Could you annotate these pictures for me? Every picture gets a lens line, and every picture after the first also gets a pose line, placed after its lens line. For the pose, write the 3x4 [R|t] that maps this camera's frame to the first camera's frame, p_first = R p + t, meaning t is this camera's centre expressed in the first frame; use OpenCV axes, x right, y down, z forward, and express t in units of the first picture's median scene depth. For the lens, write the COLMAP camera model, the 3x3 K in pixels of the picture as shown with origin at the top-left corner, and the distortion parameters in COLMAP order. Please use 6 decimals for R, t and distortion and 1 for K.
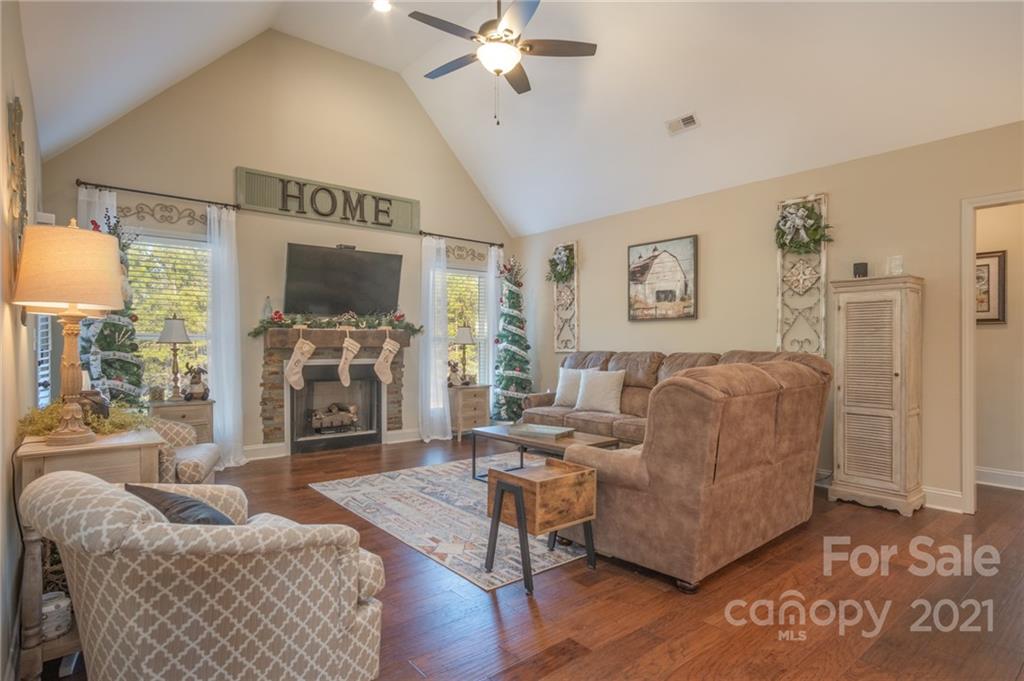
lens RADIAL K [[547.8, 0, 505.1], [0, 547.8, 347.5], [0, 0, 1]] dist [-0.006076, 0.006761]
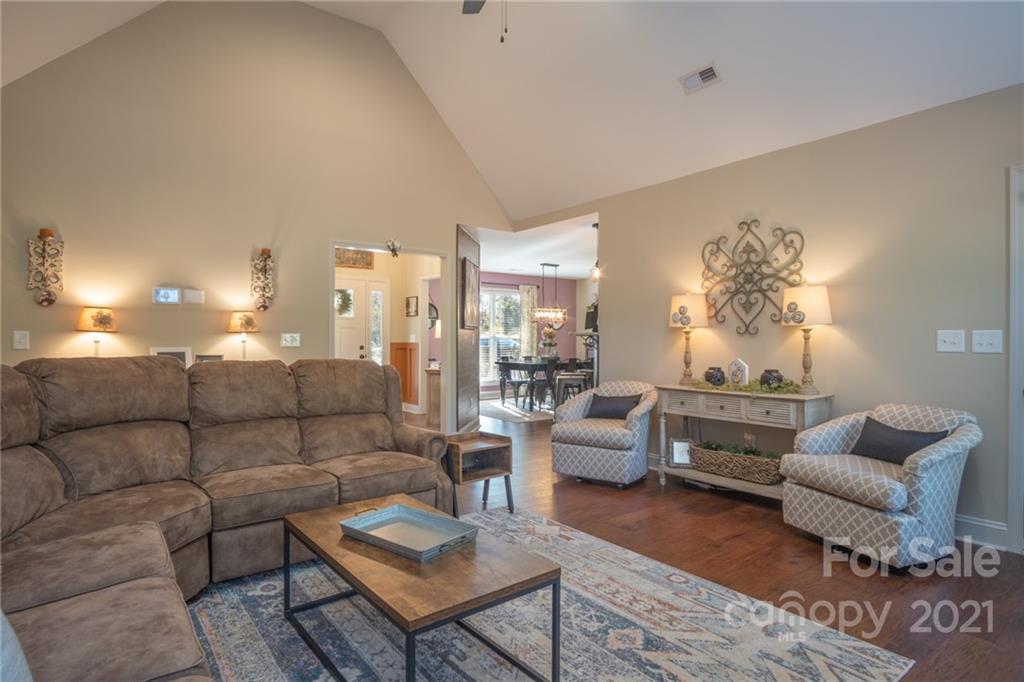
lens RADIAL K [[547.8, 0, 507.7], [0, 547.8, 342.8], [0, 0, 1]] dist [-0.006076, 0.006761]
pose [[-0.999723, -0.001734, 0.023474, -0.023821], [-0.001360, 0.999872, 0.015938, -0.014048], [-0.023499, 0.015902, -0.999597, 1.072063]]
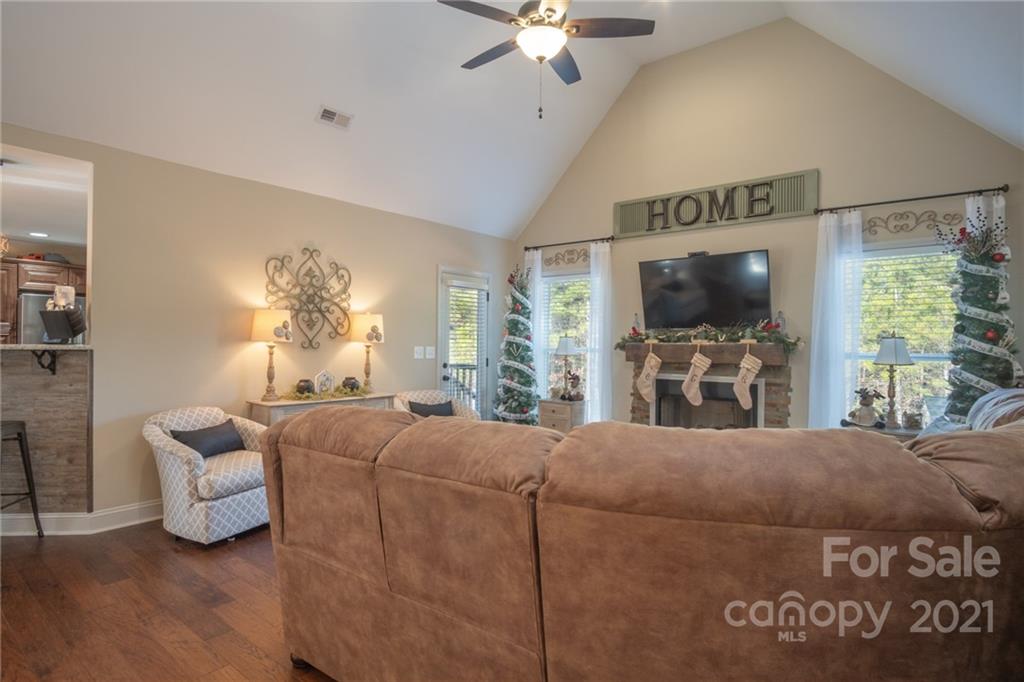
lens RADIAL K [[547.8, 0, 507.4], [0, 547.8, 343.4], [0, 0, 1]] dist [-0.006076, 0.006761]
pose [[0.200603, 0.002096, -0.979670, 0.524504], [-0.016996, 0.999855, -0.001341, -0.025340], [0.979525, 0.016919, 0.200610, 0.481441]]
